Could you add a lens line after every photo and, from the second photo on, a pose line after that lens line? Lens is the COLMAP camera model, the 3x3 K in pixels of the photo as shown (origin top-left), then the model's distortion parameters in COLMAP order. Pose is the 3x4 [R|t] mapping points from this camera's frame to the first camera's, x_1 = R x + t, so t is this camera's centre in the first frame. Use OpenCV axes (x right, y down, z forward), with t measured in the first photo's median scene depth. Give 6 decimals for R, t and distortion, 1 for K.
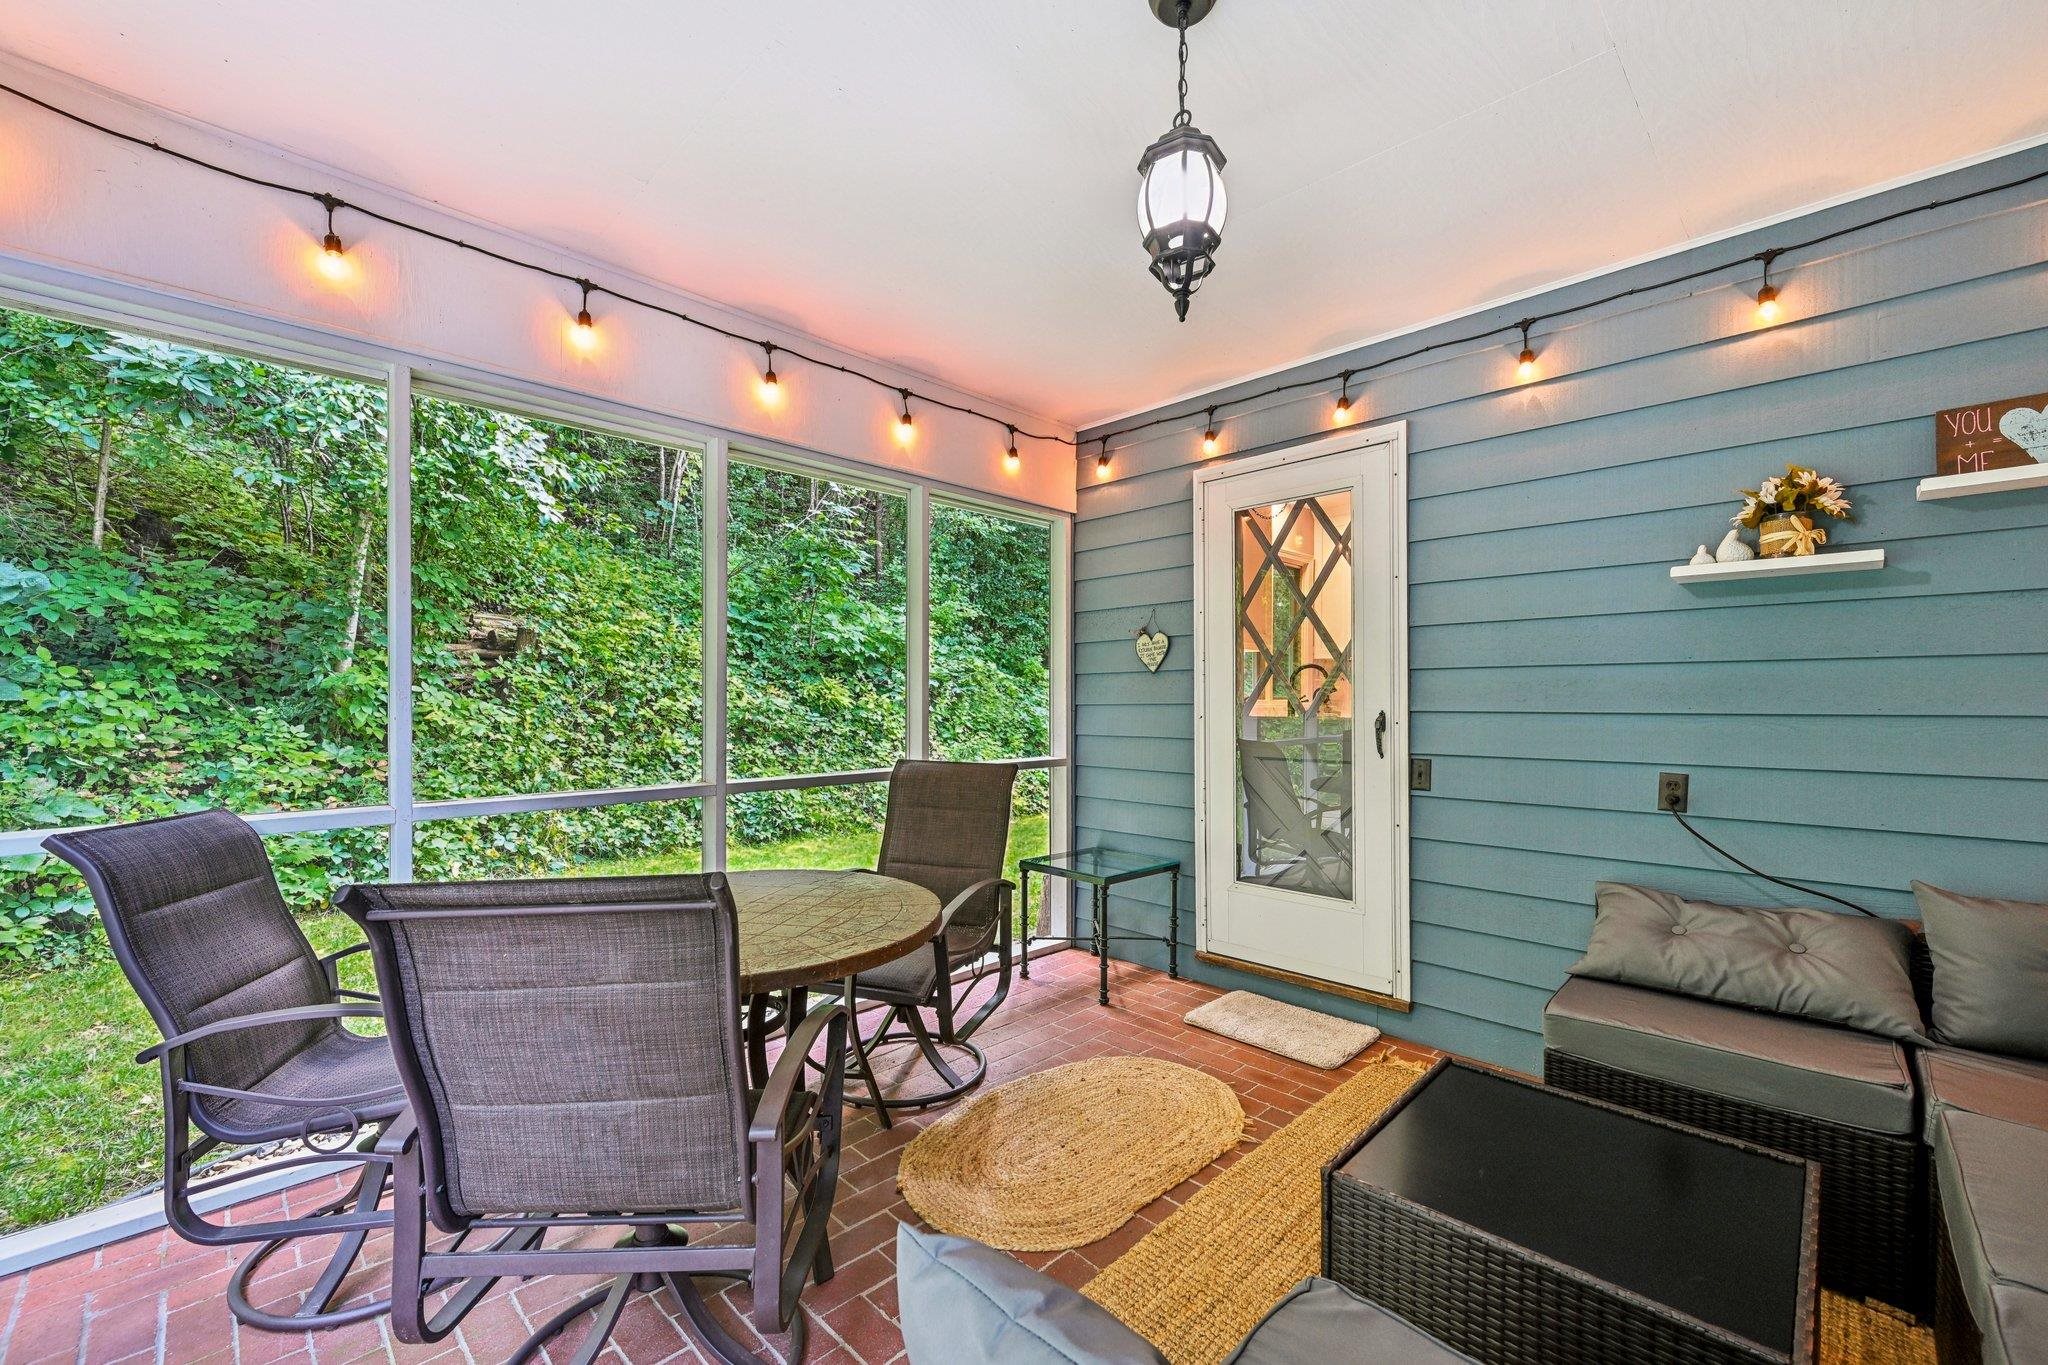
lens RADIAL K [[836.8, 0, 1027.7], [0, 836.8, 694.3], [0, 0, 1]] dist [-0.002546, -0.000383]
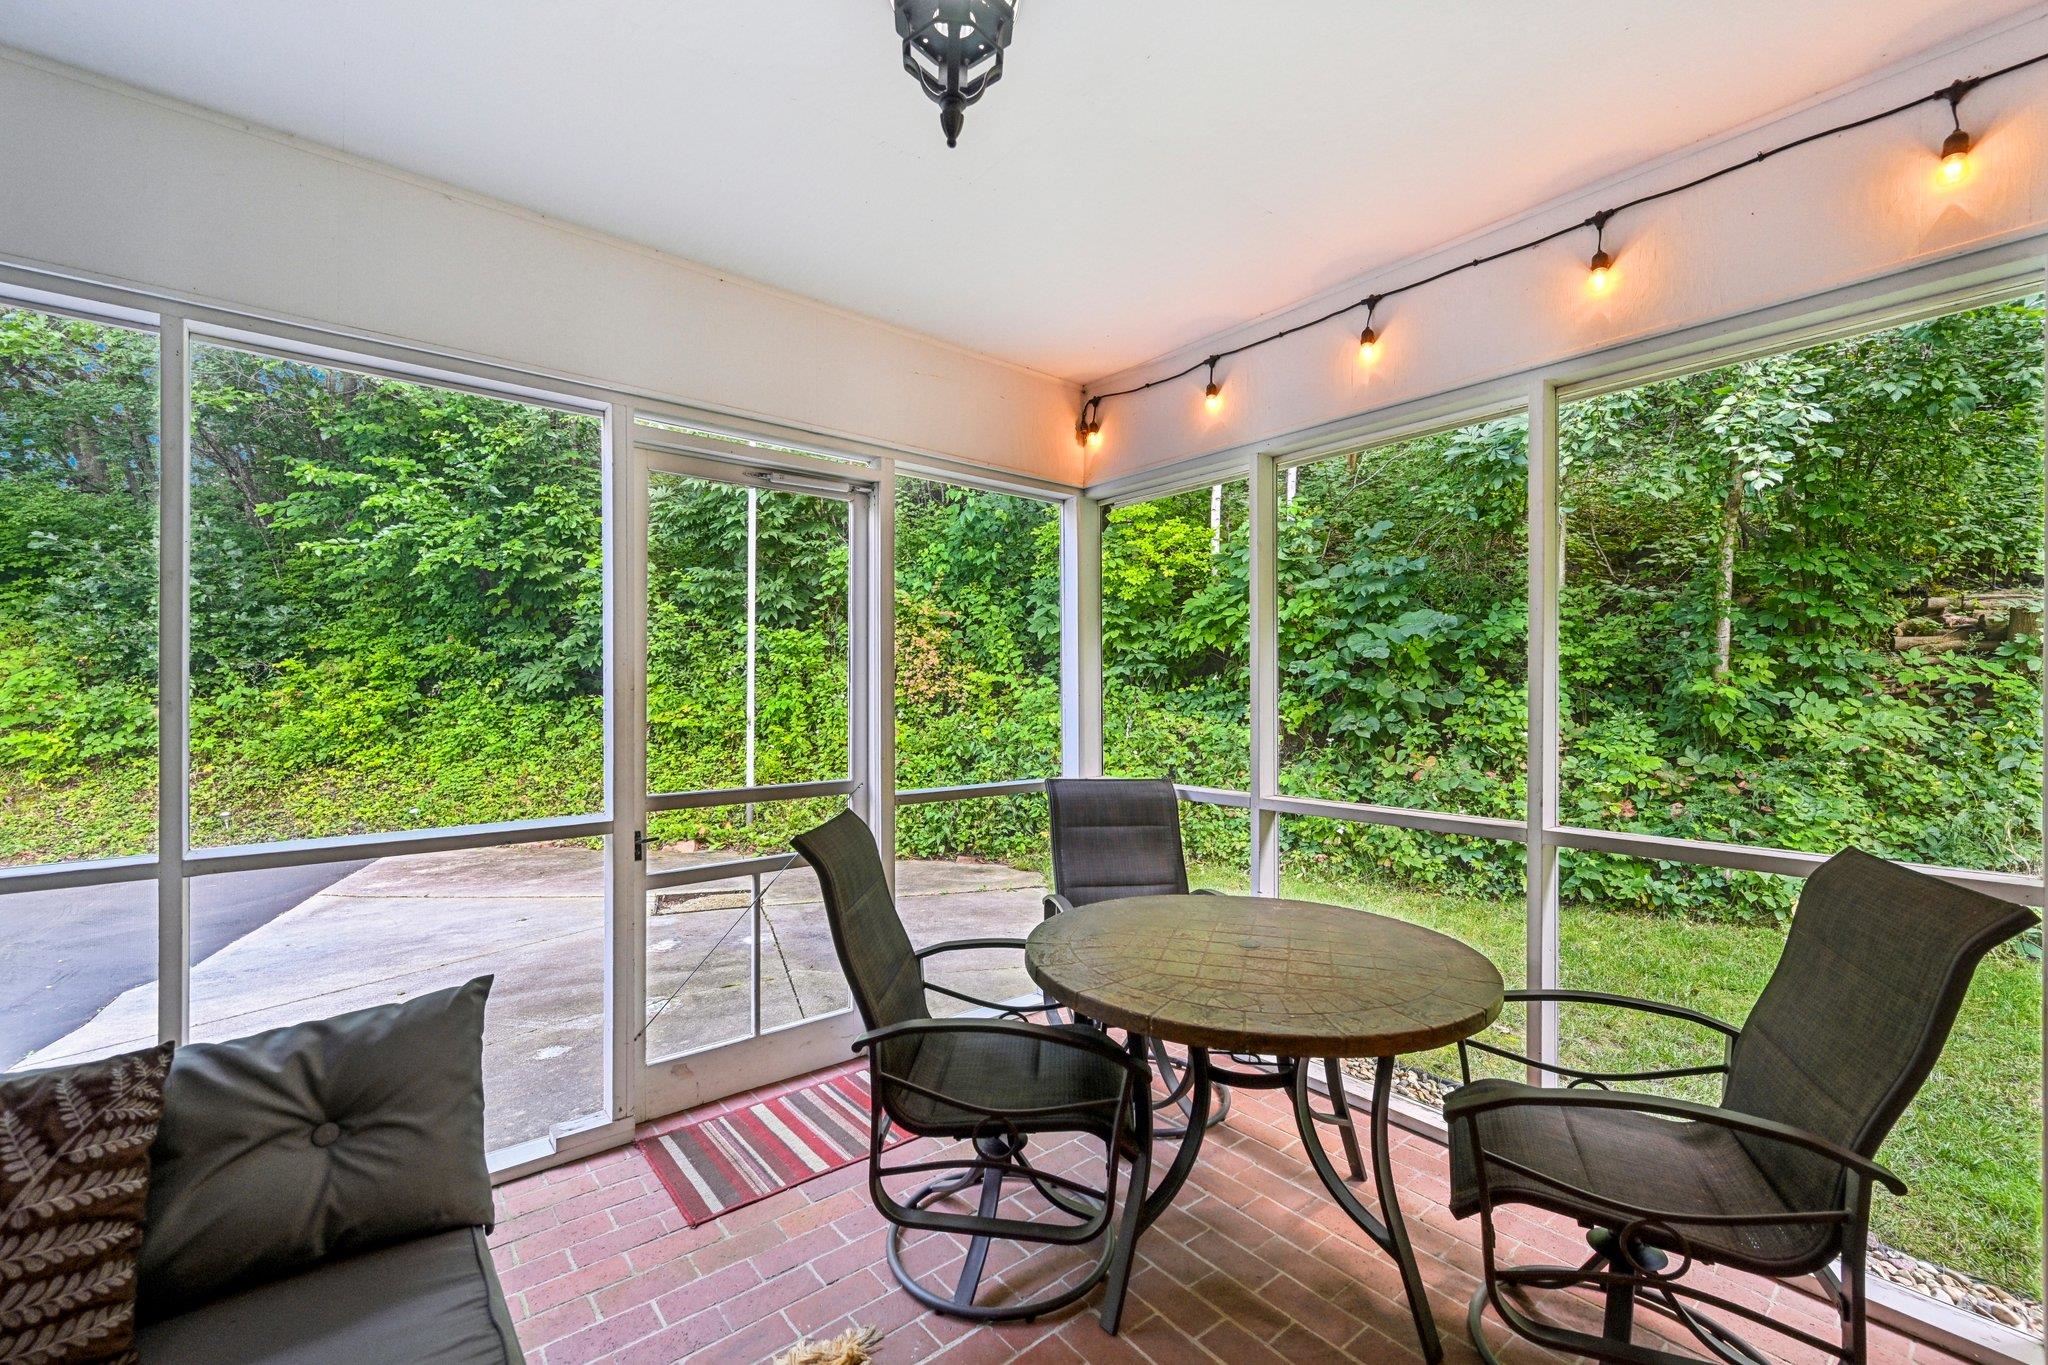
lens RADIAL K [[843.1, 0, 1048.9], [0, 843.1, 698.0], [0, 0, 1]] dist [-0.001372, 0.000513]
pose [[-0.086931, 0.006747, -0.996191, 0.306110], [0.000824, 0.999977, 0.006701, -0.014147], [0.996214, -0.000238, -0.086935, 0.423104]]
